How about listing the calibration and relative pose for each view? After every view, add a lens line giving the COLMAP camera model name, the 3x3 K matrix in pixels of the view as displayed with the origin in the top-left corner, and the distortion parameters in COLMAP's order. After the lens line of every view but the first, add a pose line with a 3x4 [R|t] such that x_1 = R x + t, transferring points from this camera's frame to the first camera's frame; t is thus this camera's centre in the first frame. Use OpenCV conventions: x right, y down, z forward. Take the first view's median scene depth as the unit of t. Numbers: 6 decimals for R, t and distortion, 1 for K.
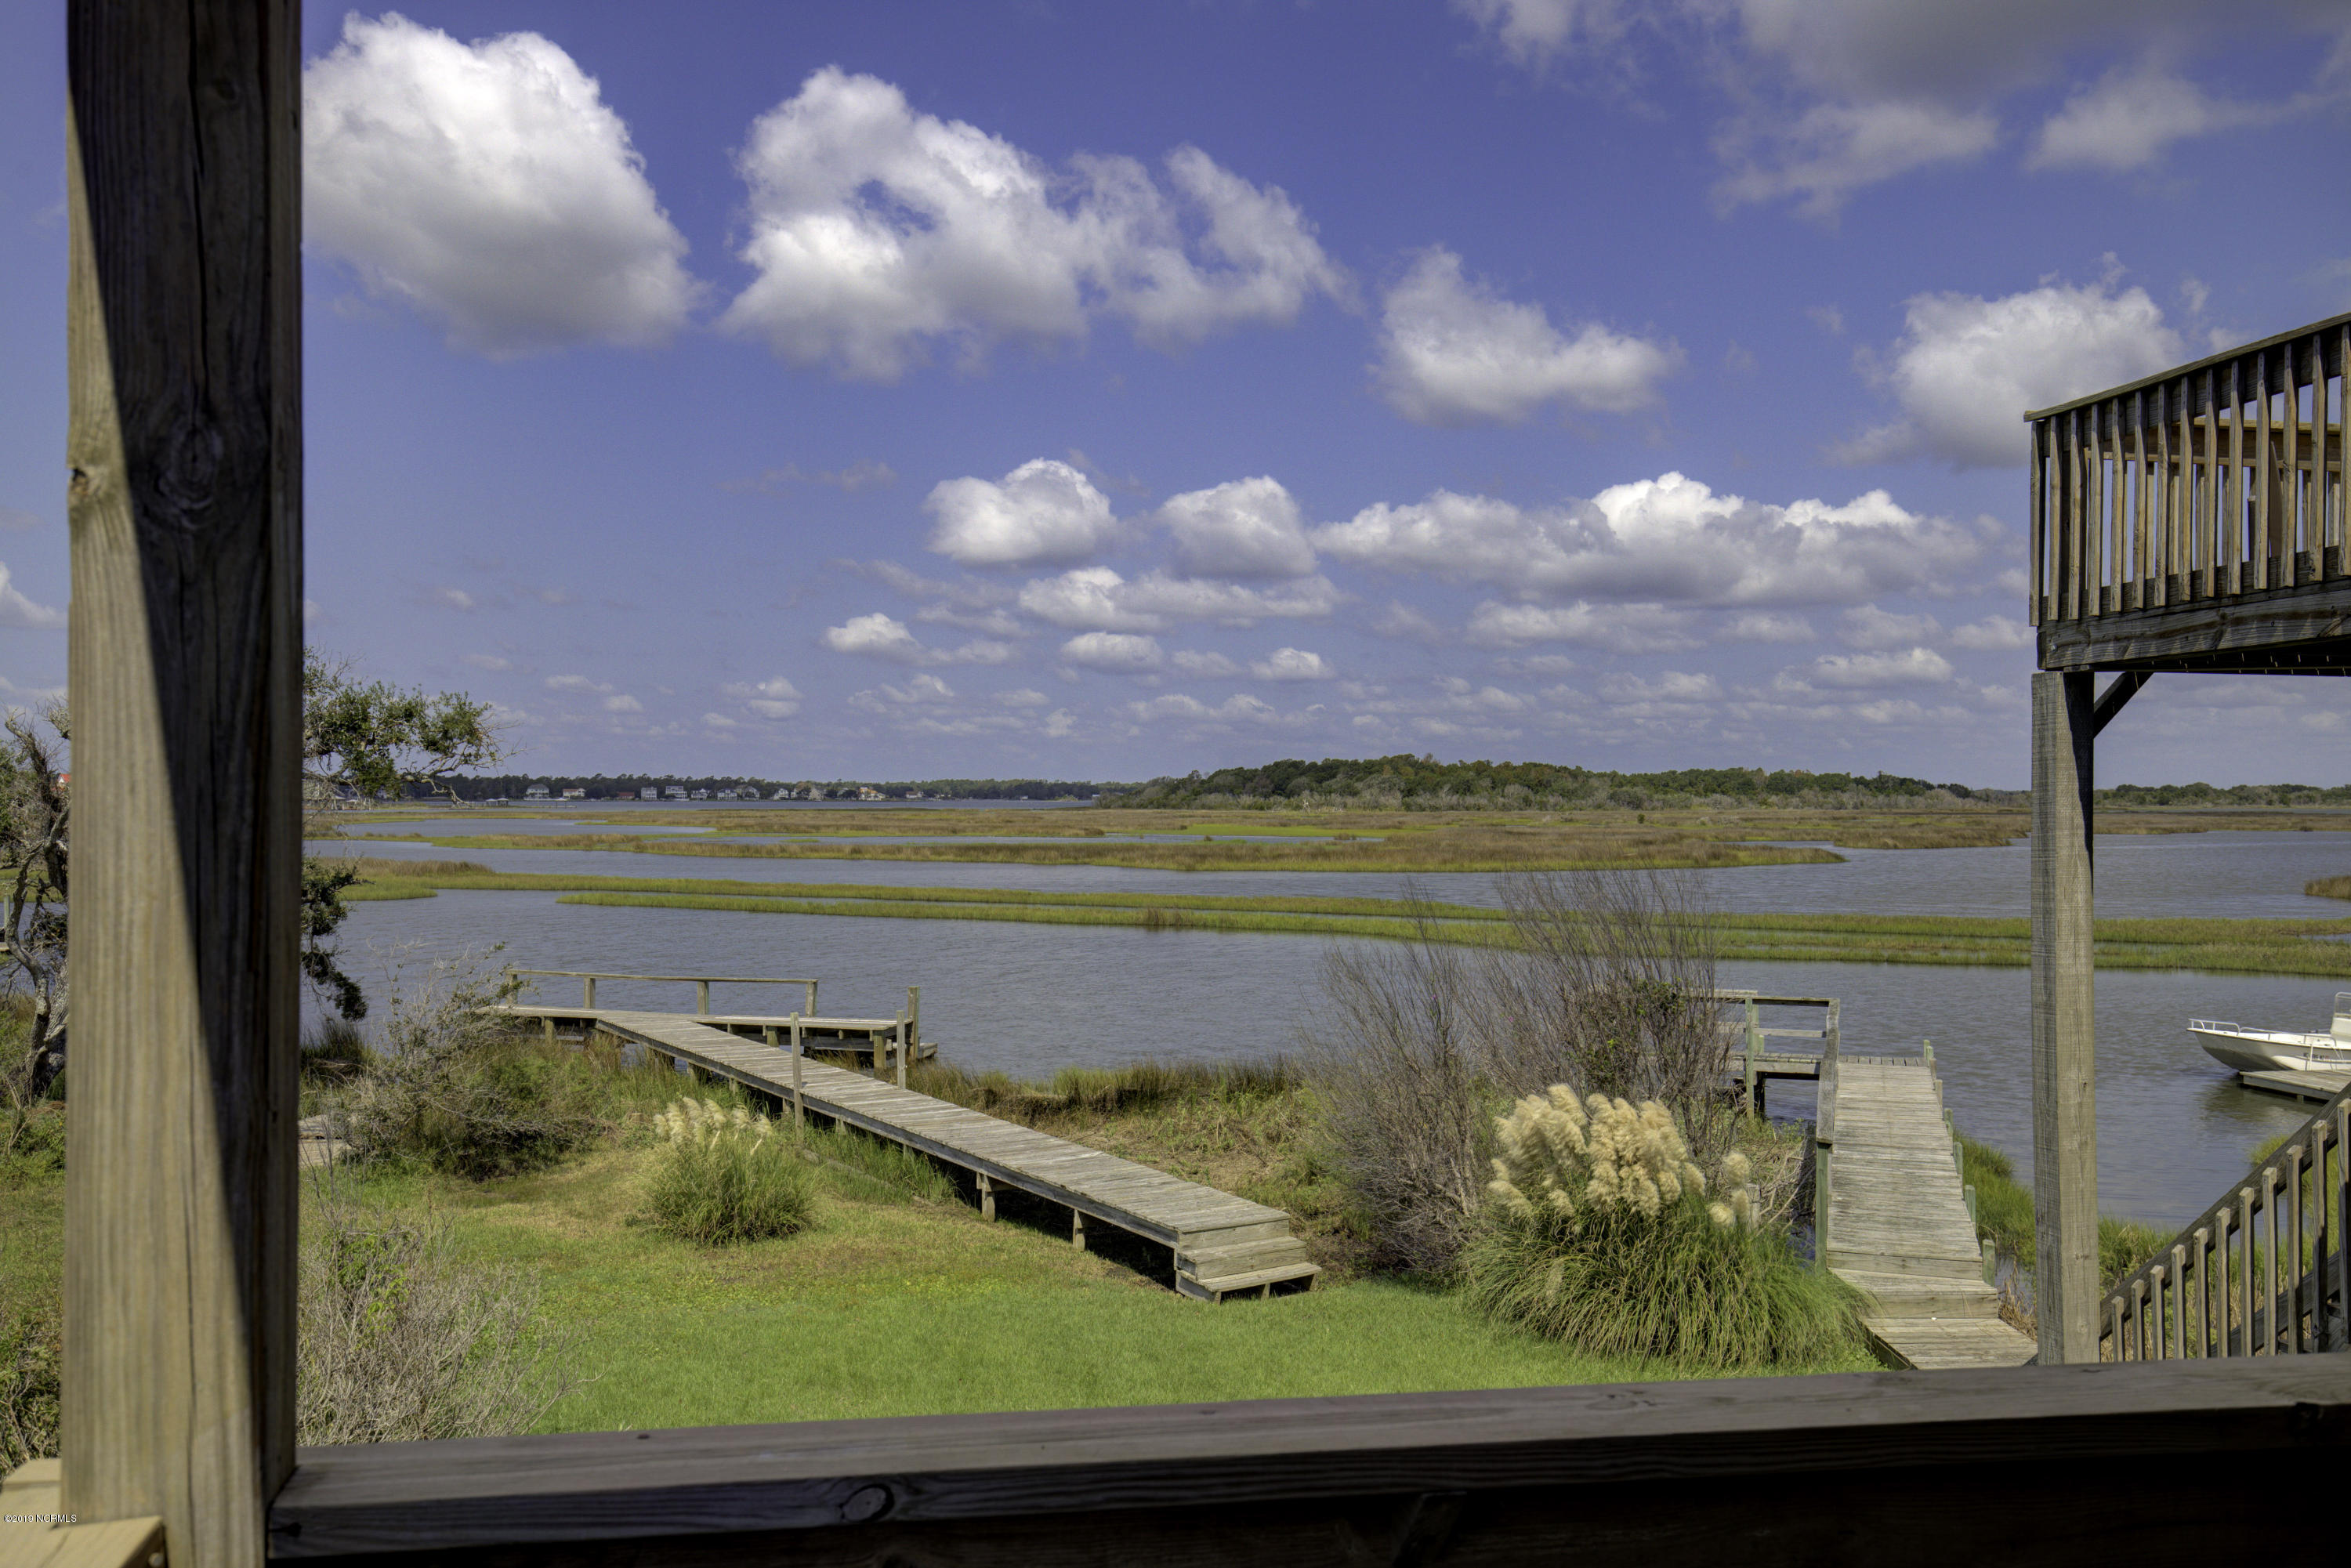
lens RADIAL K [[1969.8, 0, 1175.4], [0, 1969.8, 782.4], [0, 0, 1]] dist [0.026677, 0.013431]
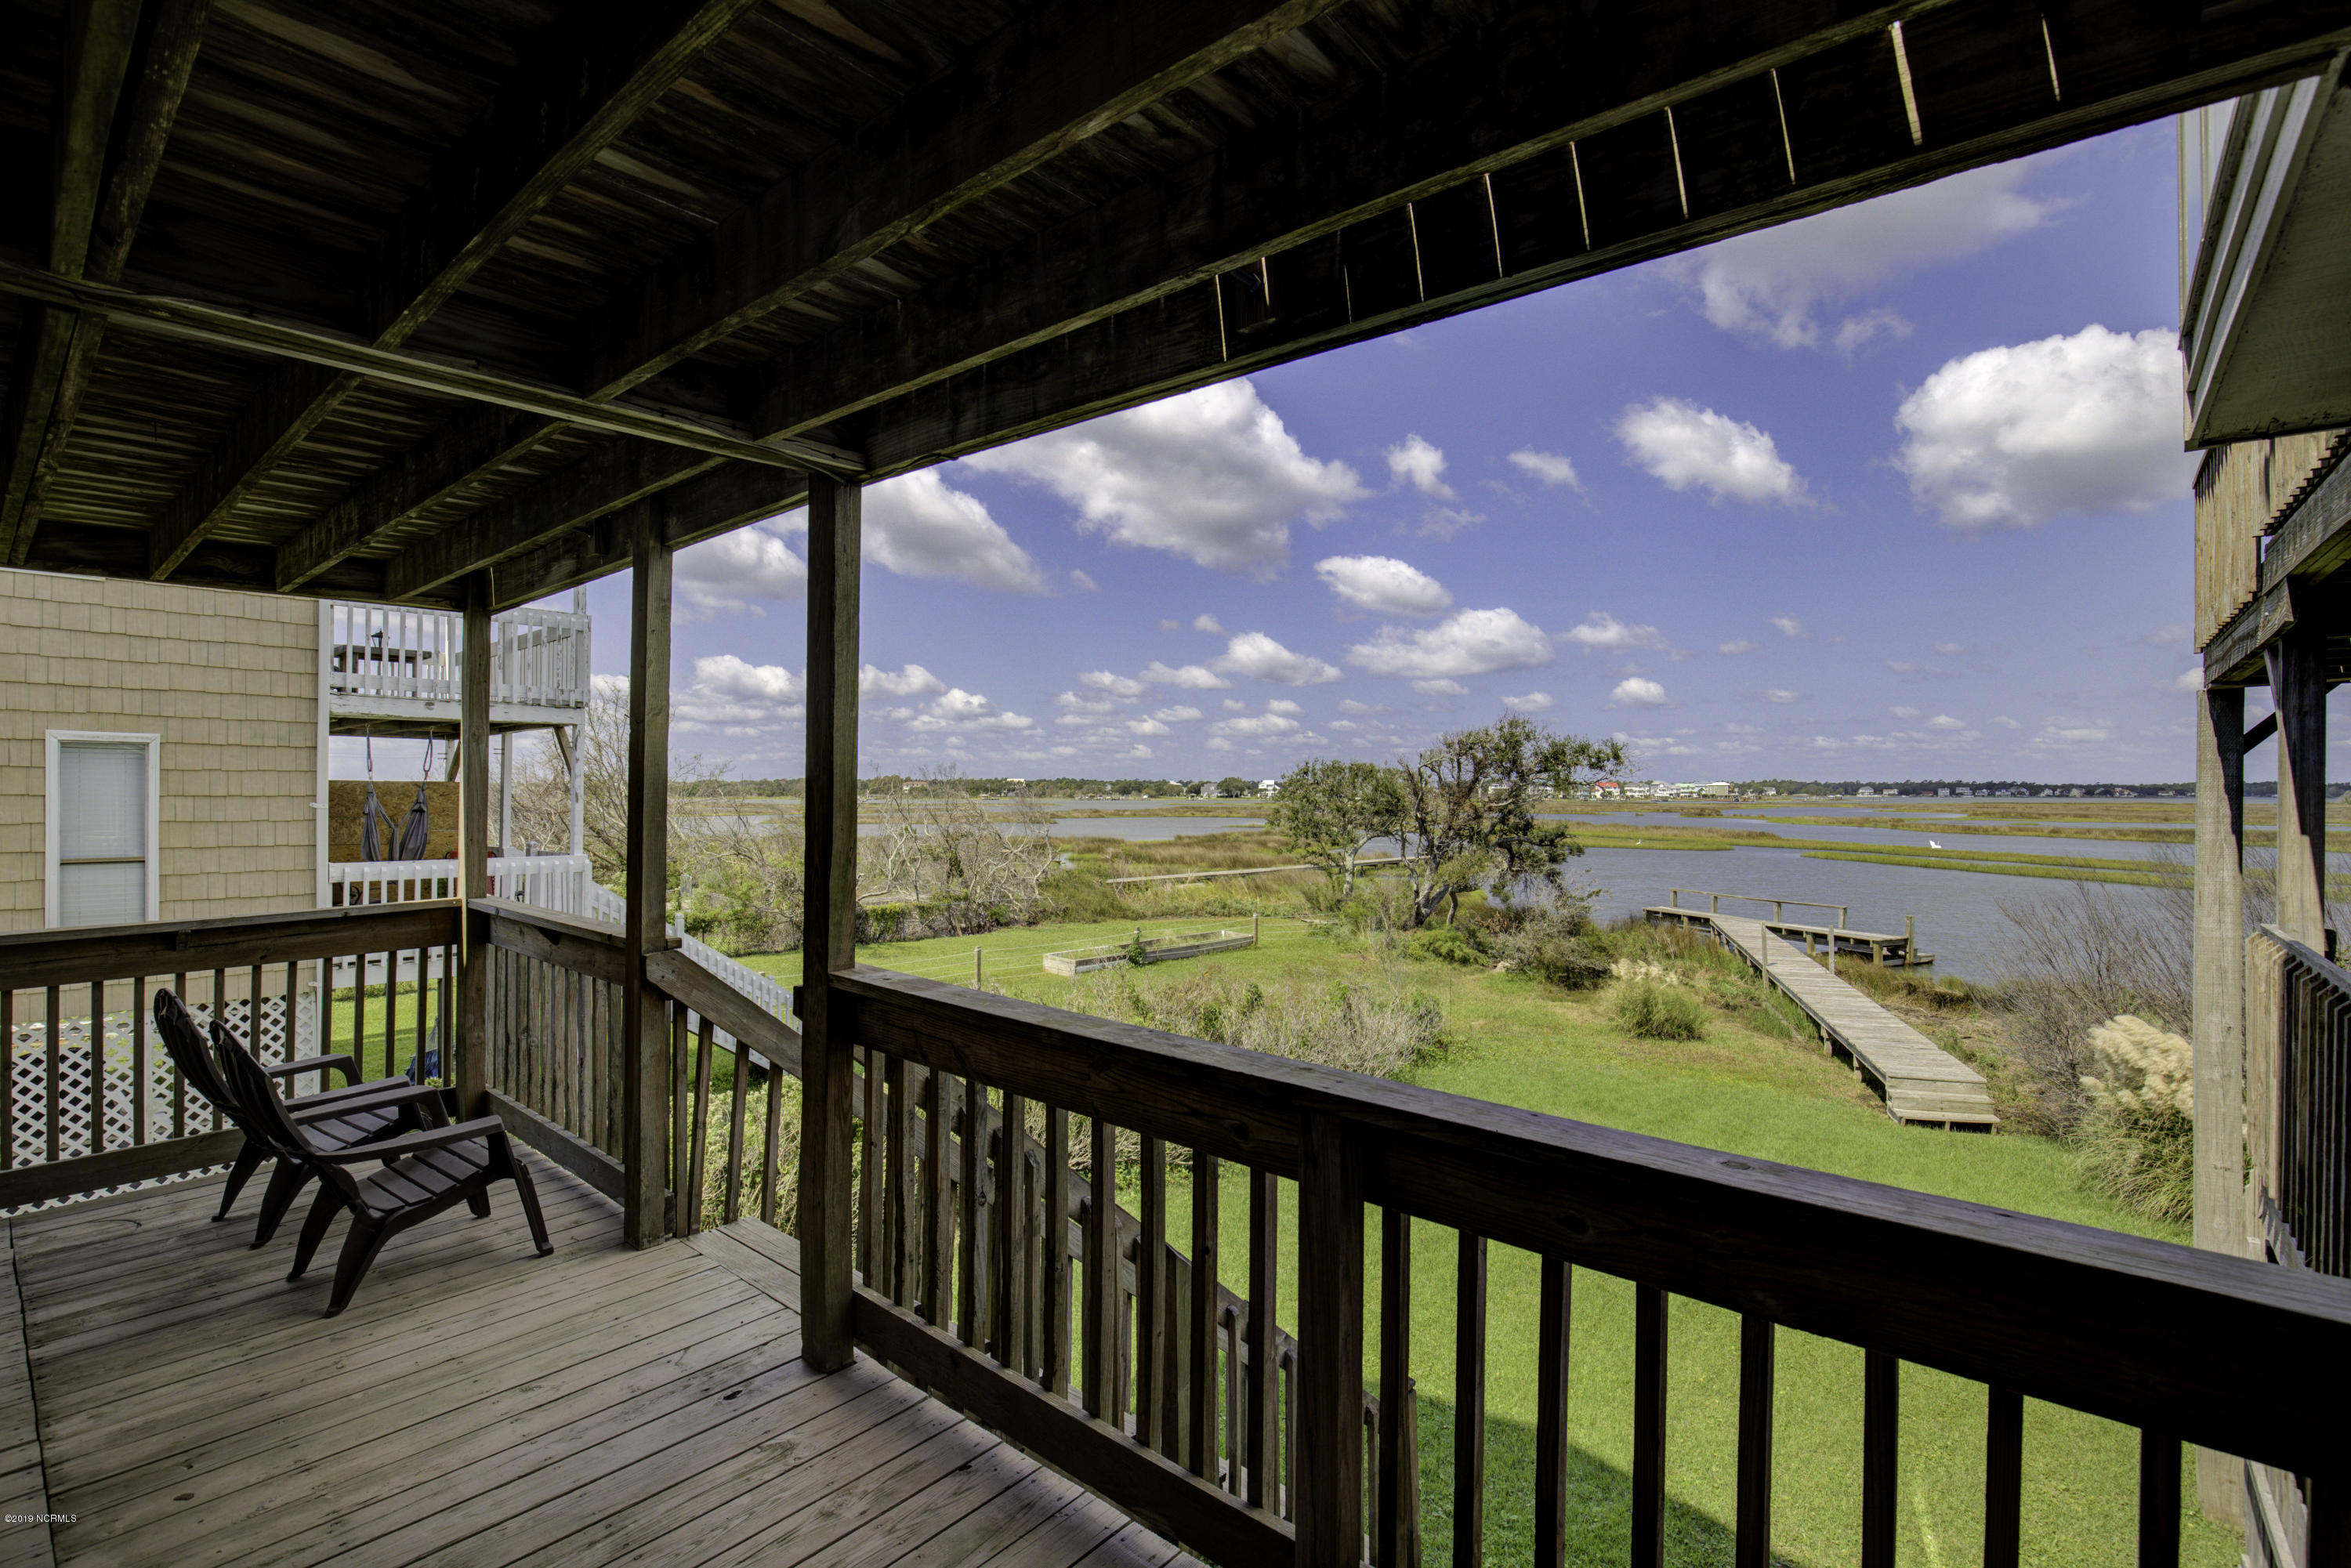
lens RADIAL K [[1072.7, 0, 1179.8], [0, 1072.7, 779.4], [0, 0, 1]] dist [-0.028590, 0.000024]
pose [[0.629765, -0.008814, -0.776736, 0.194391], [0.003933, 0.999959, -0.008158, 0.000773], [0.776776, 0.002083, 0.629774, 0.033814]]
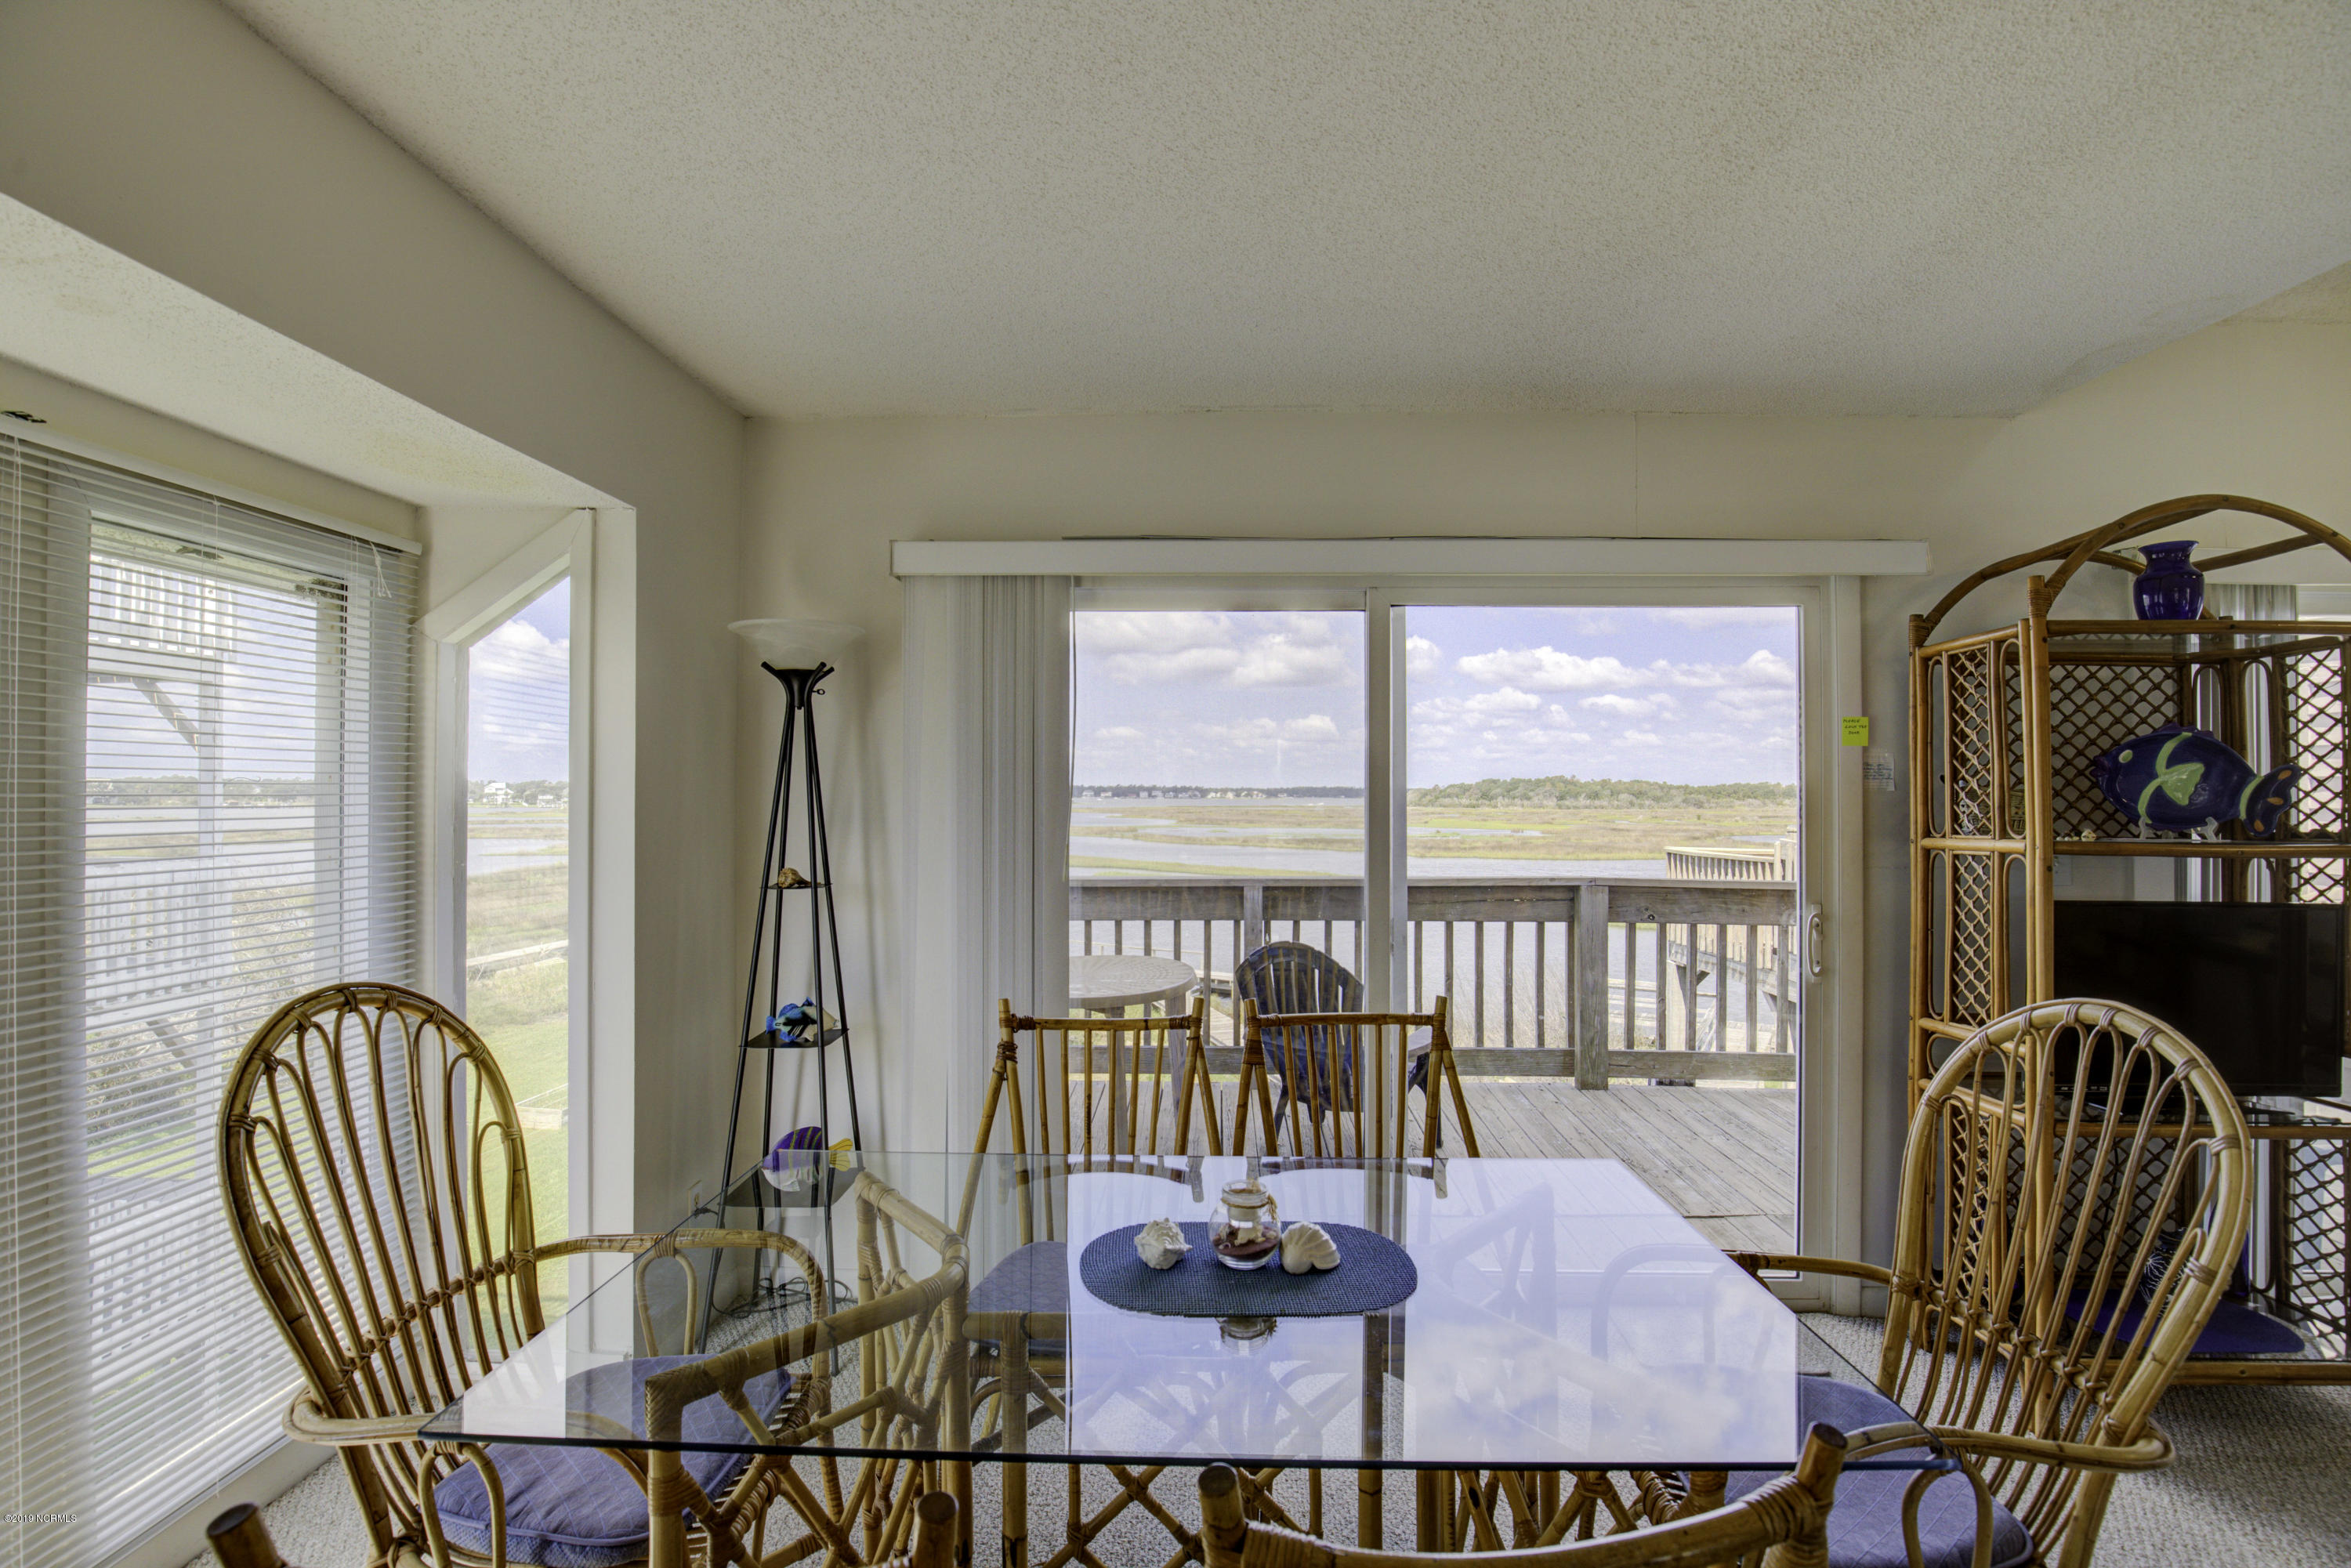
lens RADIAL K [[1073.1, 0, 1176.3], [0, 1073.1, 785.7], [0, 0, 1]] dist [-0.027982, 0.001054]
pose [[0.973492, -0.000537, -0.228721, 0.056679], [0.000226, 0.999999, -0.001384, -0.094111], [0.228722, 0.001296, 0.973491, -0.127415]]
